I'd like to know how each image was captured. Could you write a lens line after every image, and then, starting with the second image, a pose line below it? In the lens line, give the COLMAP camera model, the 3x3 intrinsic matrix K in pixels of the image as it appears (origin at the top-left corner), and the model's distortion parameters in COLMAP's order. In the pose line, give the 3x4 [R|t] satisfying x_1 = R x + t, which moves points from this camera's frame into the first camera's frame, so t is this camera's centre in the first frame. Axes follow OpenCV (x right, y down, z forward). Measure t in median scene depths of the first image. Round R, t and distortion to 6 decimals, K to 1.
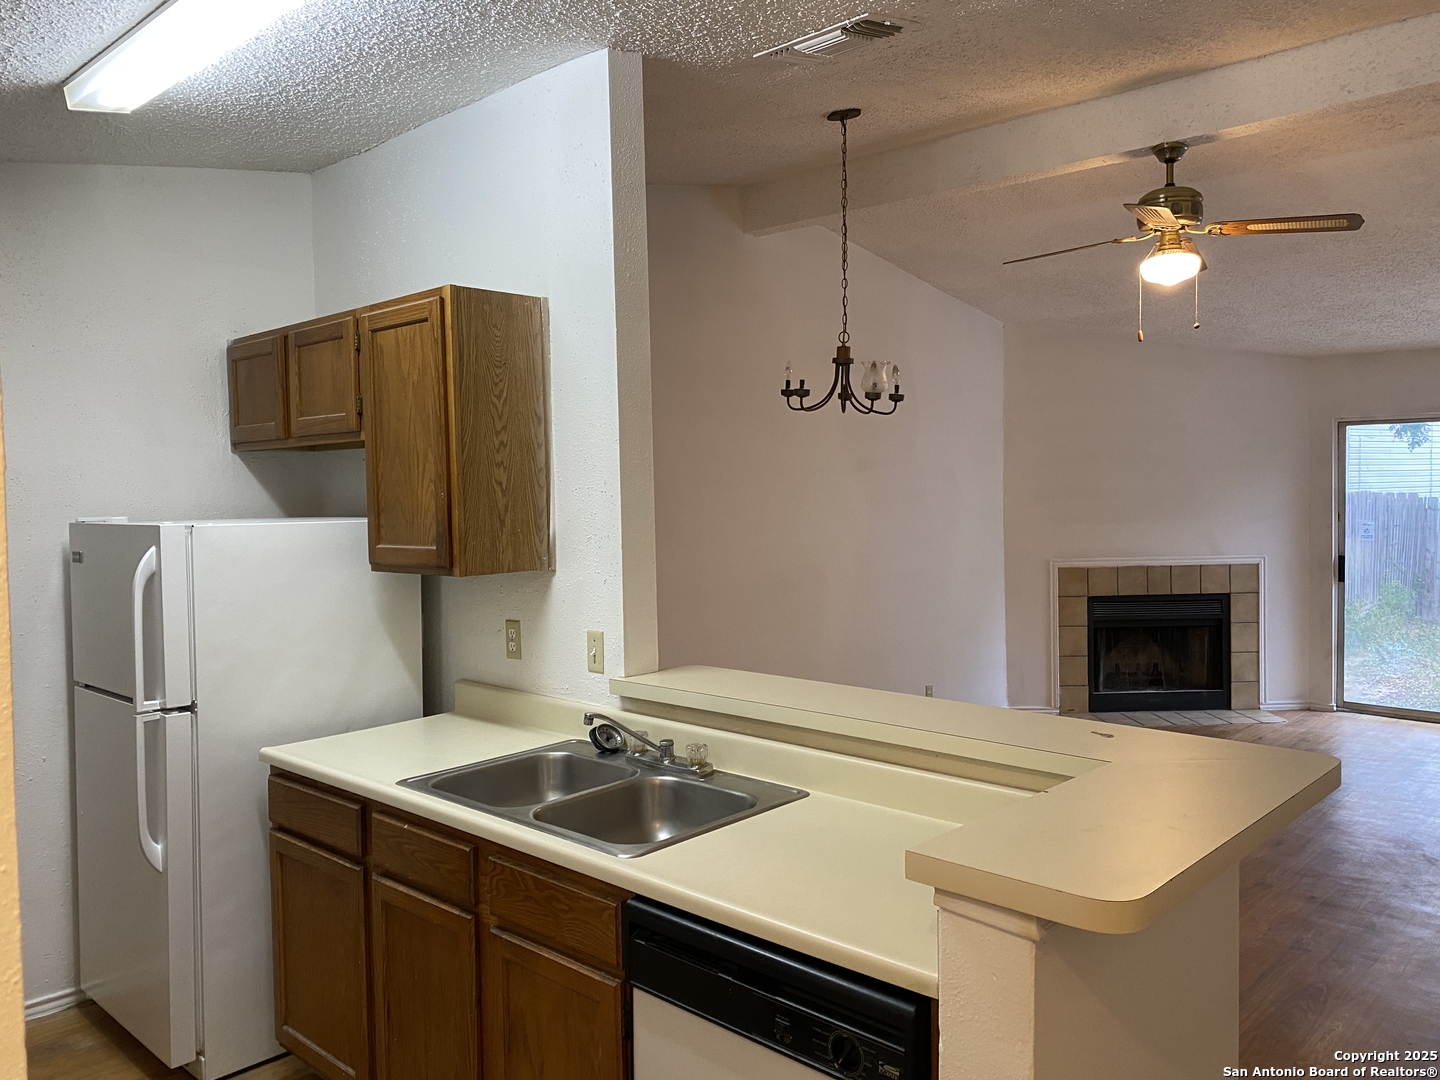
lens RADIAL K [[1114.2, 0, 718.1], [0, 1114.2, 519.5], [0, 0, 1]] dist [0.003413, 0.007992]
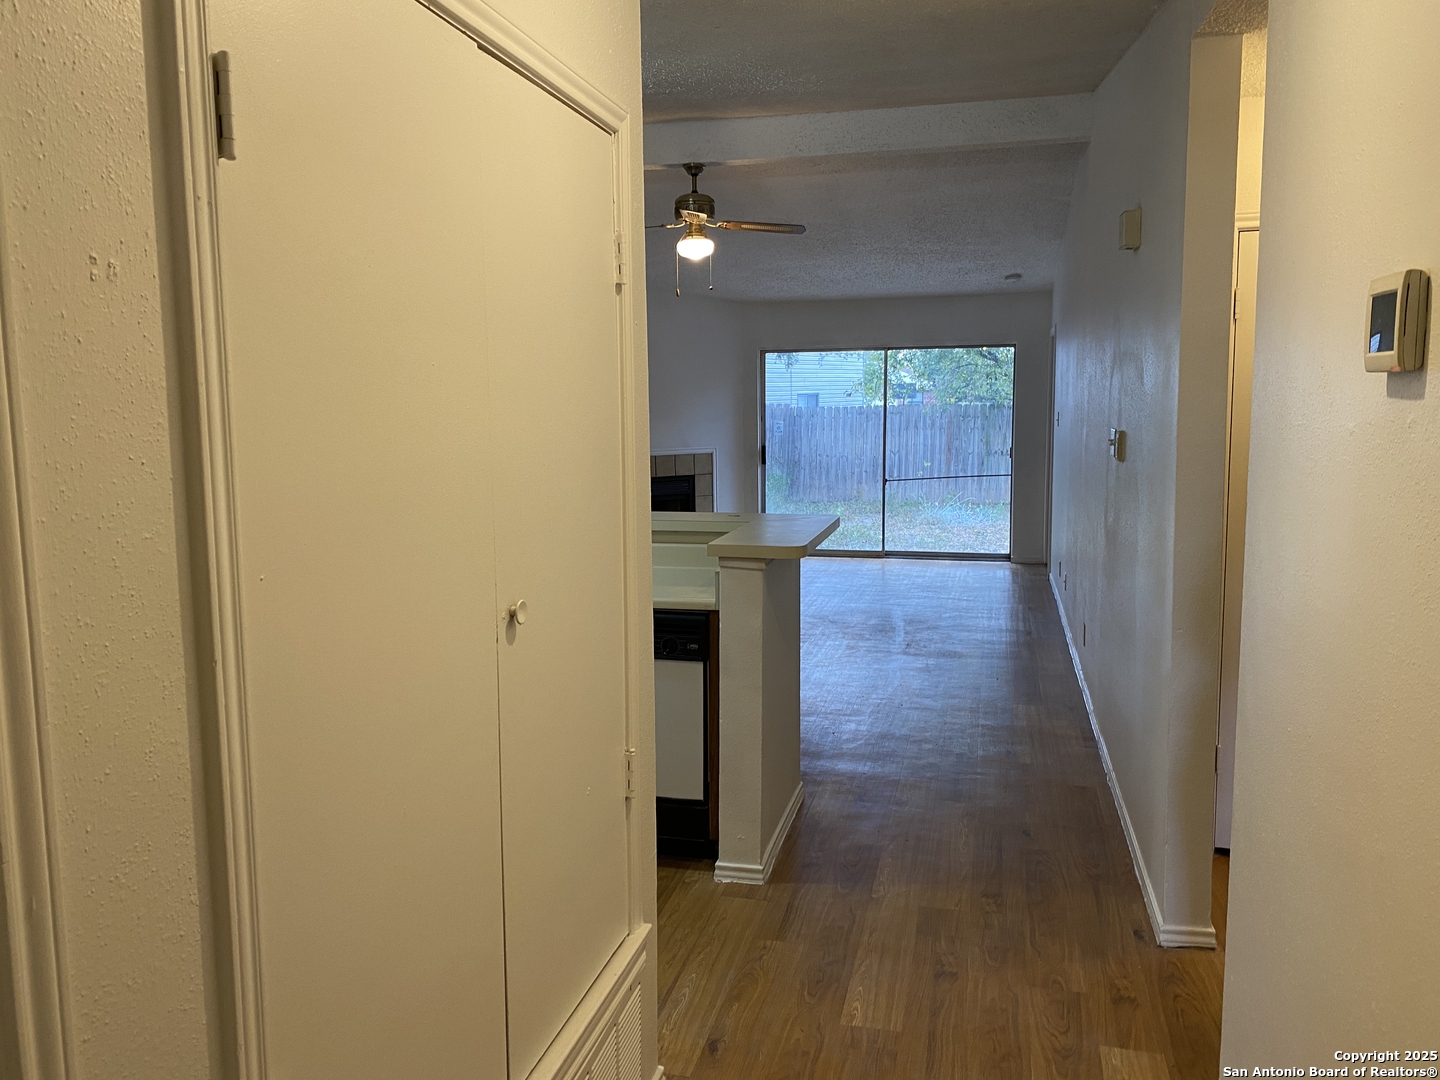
lens RADIAL K [[1103.1, 0, 717.4], [0, 1103.1, 511.3], [0, 0, 1]] dist [0.113525, -0.178539]
pose [[0.871948, -0.047001, 0.487337, -0.177781], [0.012936, 0.997246, 0.073033, 0.012148], [-0.489428, -0.057377, 0.870154, -0.192700]]
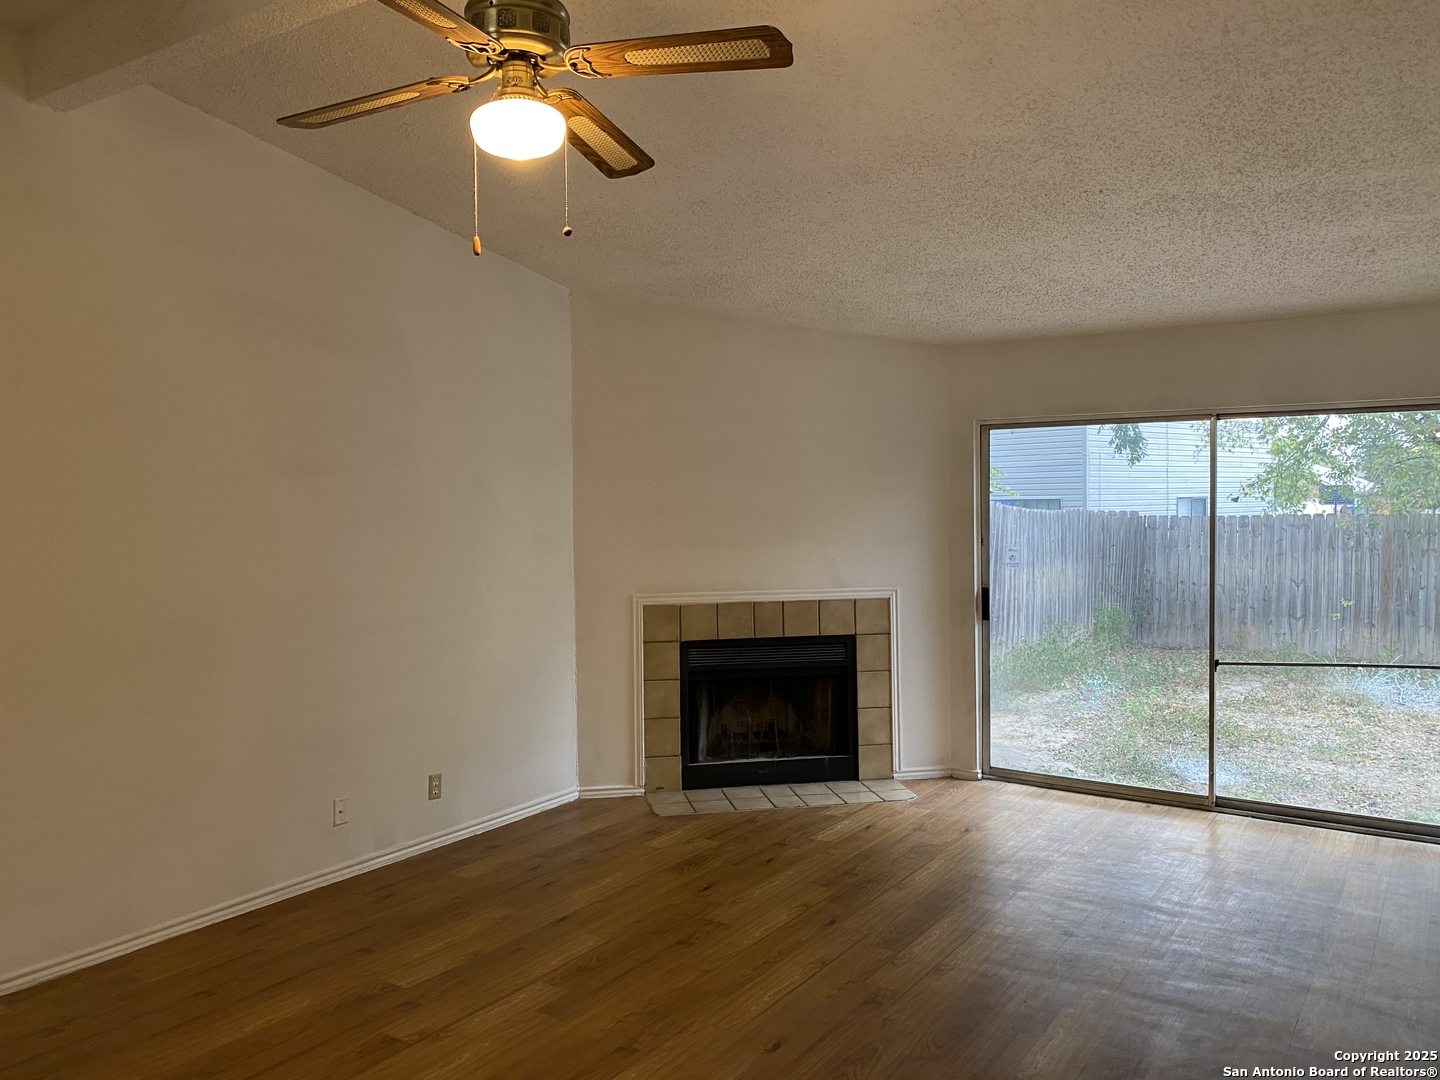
lens RADIAL K [[1103.1, 0, 717.4], [0, 1103.1, 511.3], [0, 0, 1]] dist [0.113525, -0.178539]
pose [[0.986497, 0.005323, 0.163695, 0.229197], [-0.001983, 0.999787, -0.020559, -0.006666], [-0.163769, 0.019956, 0.986297, 0.224769]]
